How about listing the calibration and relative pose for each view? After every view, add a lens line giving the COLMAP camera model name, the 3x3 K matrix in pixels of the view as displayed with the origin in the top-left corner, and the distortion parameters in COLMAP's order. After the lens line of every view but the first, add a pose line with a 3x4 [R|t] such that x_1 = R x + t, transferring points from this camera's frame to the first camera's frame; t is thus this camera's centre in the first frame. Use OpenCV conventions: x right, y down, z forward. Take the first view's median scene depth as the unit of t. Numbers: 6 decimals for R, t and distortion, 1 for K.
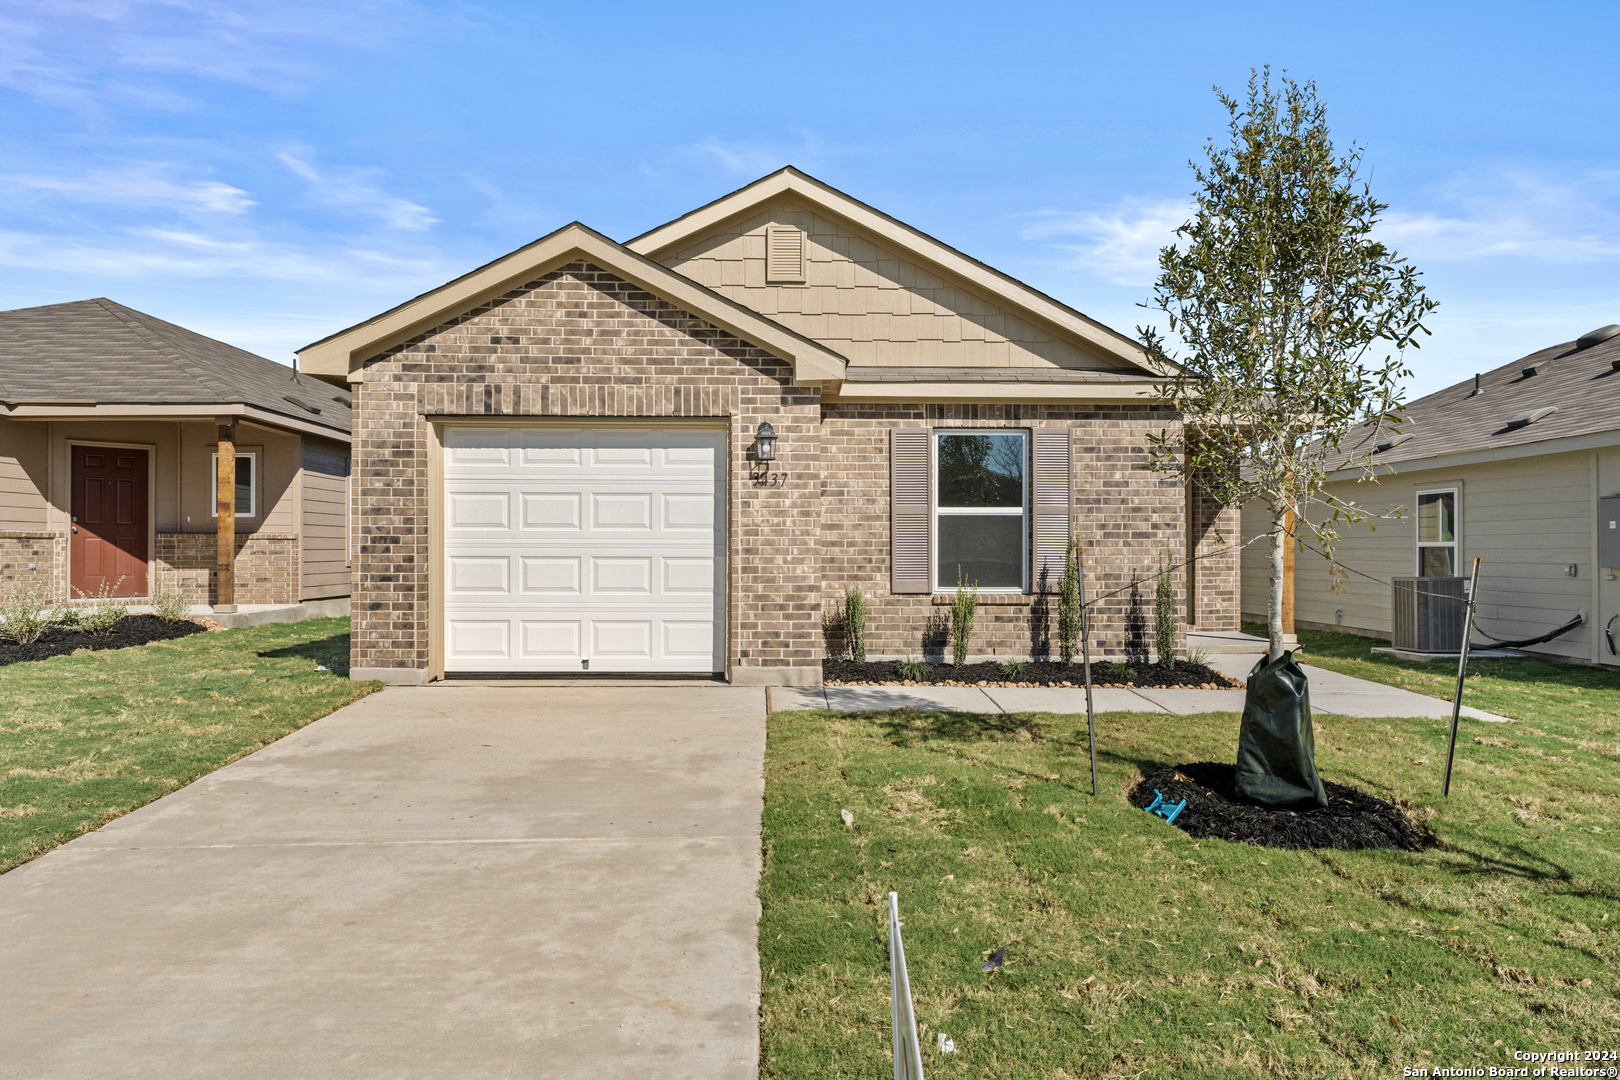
lens RADIAL K [[1023.3, 0, 810.2], [0, 1023.3, 541.7], [0, 0, 1]] dist [0.005110, -0.001077]
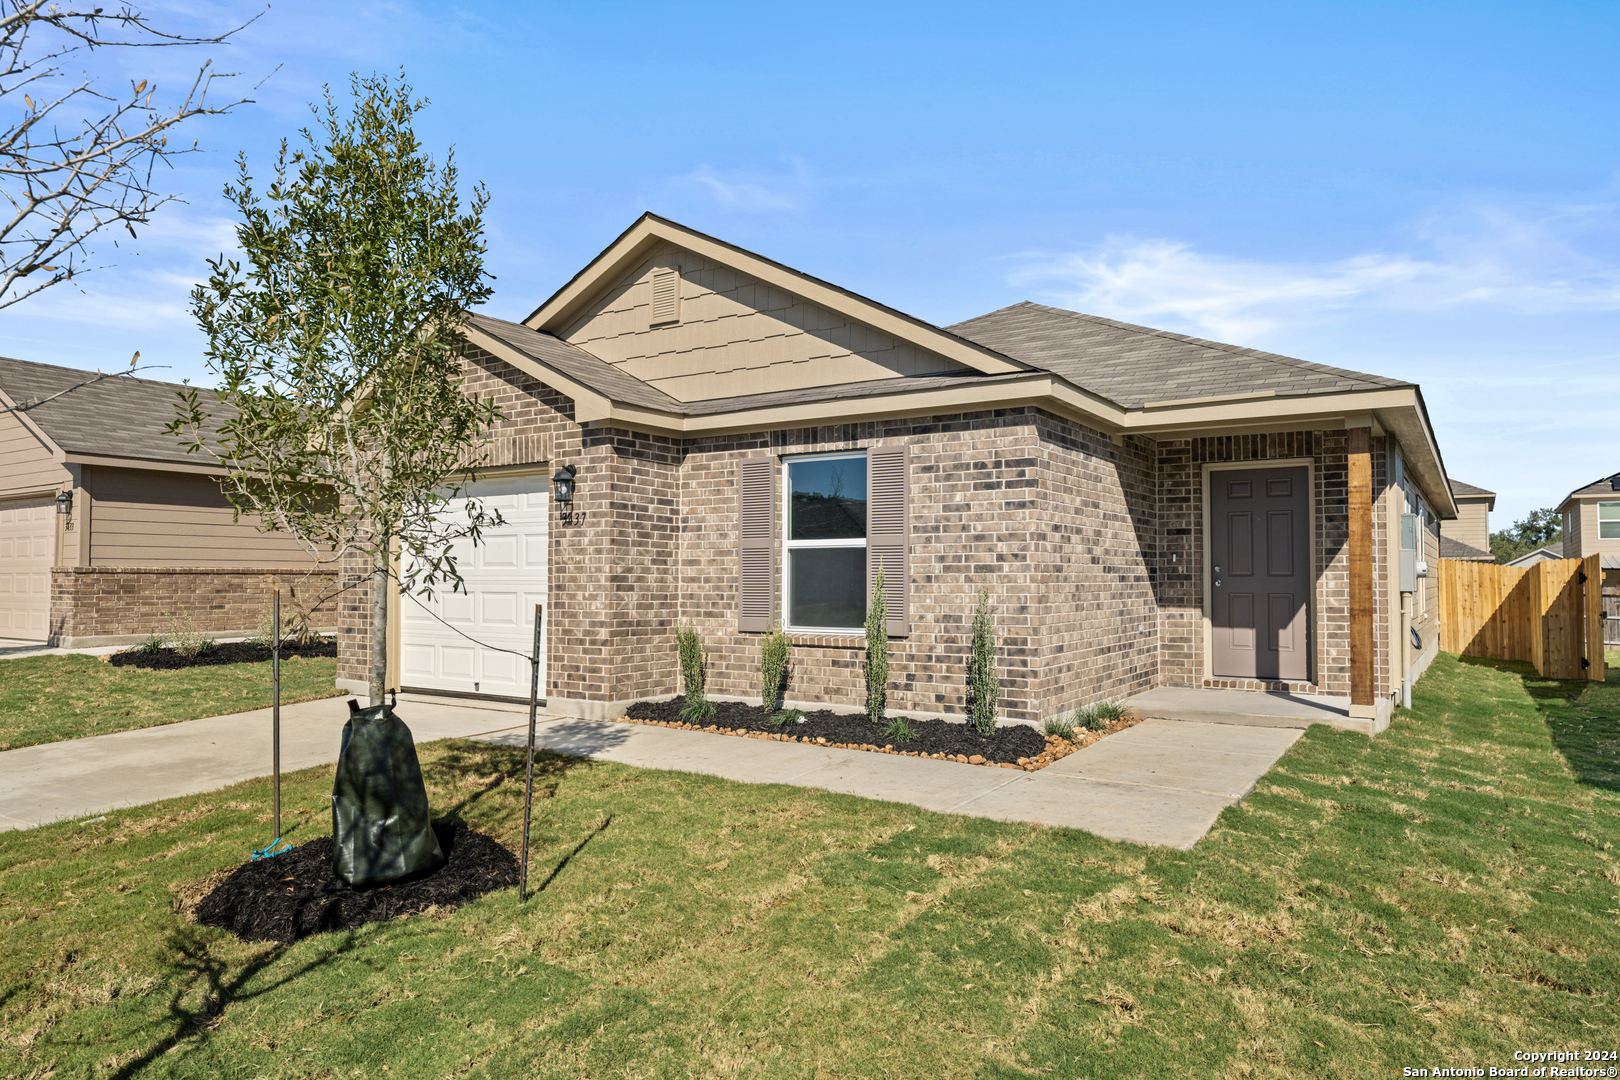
lens RADIAL K [[1023.3, 0, 807.9], [0, 1023.3, 541.5], [0, 0, 1]] dist [0.005110, -0.001077]
pose [[0.828641, -0.022092, -0.559345, 0.666644], [0.005928, 0.999511, -0.030695, -0.003857], [0.559750, 0.022119, 0.828367, 0.239992]]
